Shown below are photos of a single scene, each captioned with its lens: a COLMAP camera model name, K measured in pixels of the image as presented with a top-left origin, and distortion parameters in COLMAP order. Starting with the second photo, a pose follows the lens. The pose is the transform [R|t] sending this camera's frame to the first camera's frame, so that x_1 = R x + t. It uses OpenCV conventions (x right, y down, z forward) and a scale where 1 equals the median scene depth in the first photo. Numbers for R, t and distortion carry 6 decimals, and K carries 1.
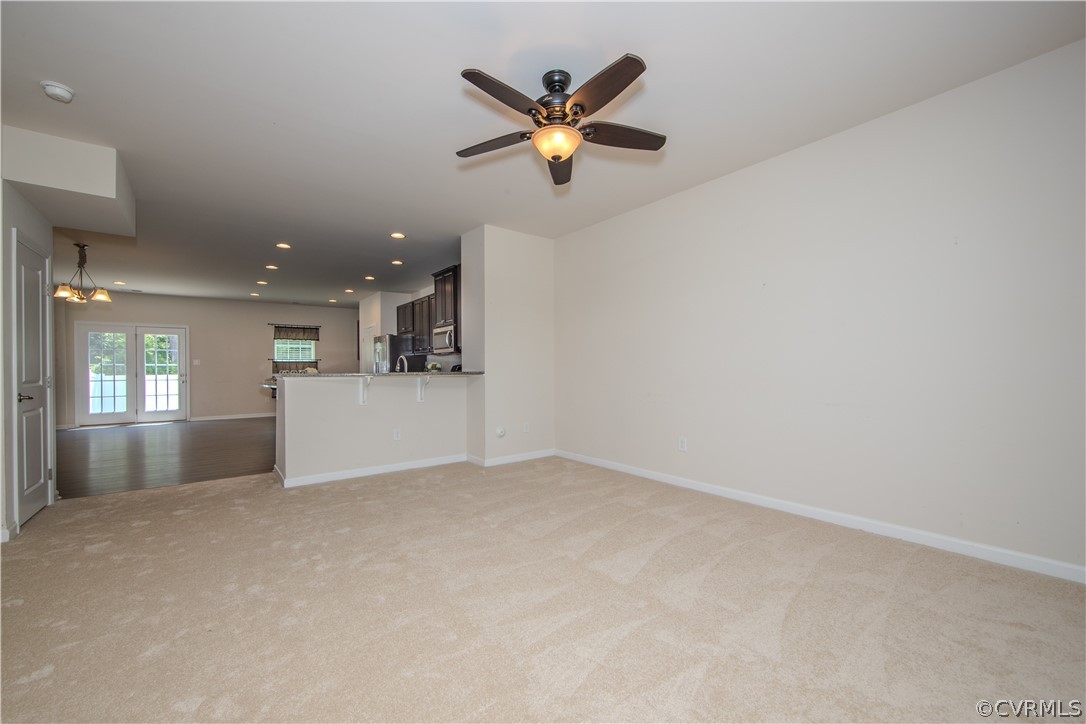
lens RADIAL K [[440.0, 0, 545.0], [0, 440.0, 368.3], [0, 0, 1]] dist [-0.012420, 0.002820]
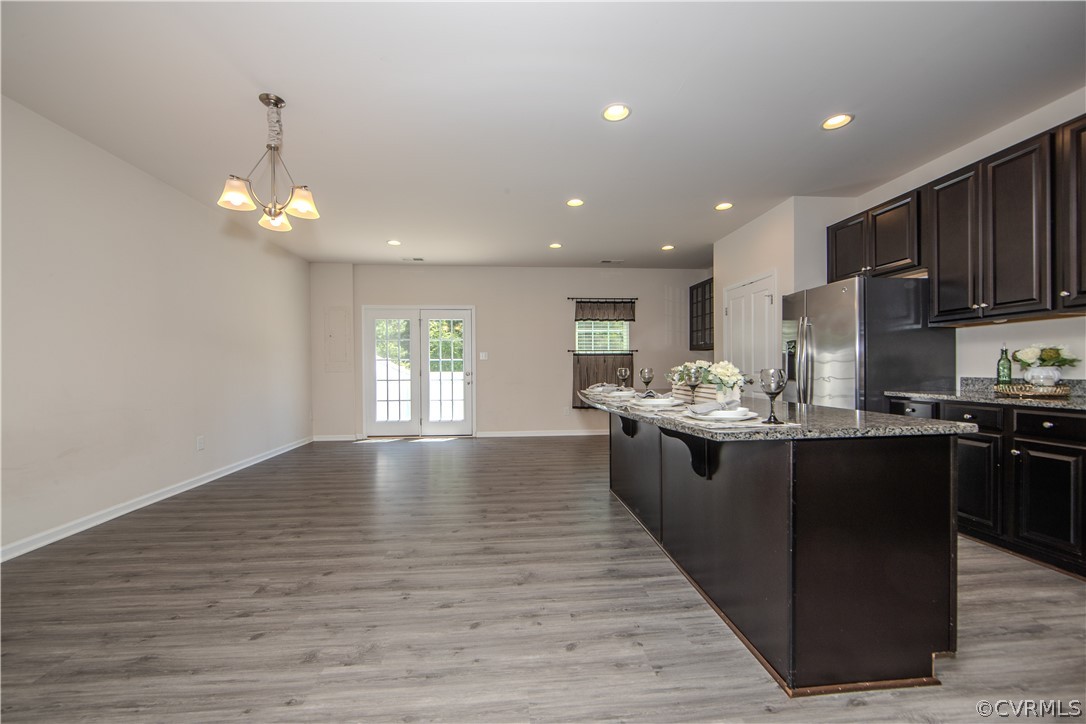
lens RADIAL K [[440.0, 0, 537.2], [0, 440.0, 369.8], [0, 0, 1]] dist [-0.012420, 0.002820]
pose [[0.843117, 0.005648, -0.537700, -0.346009], [0.000731, 0.999932, 0.011649, 0.000924], [0.537730, -0.010214, 0.843055, 0.454111]]
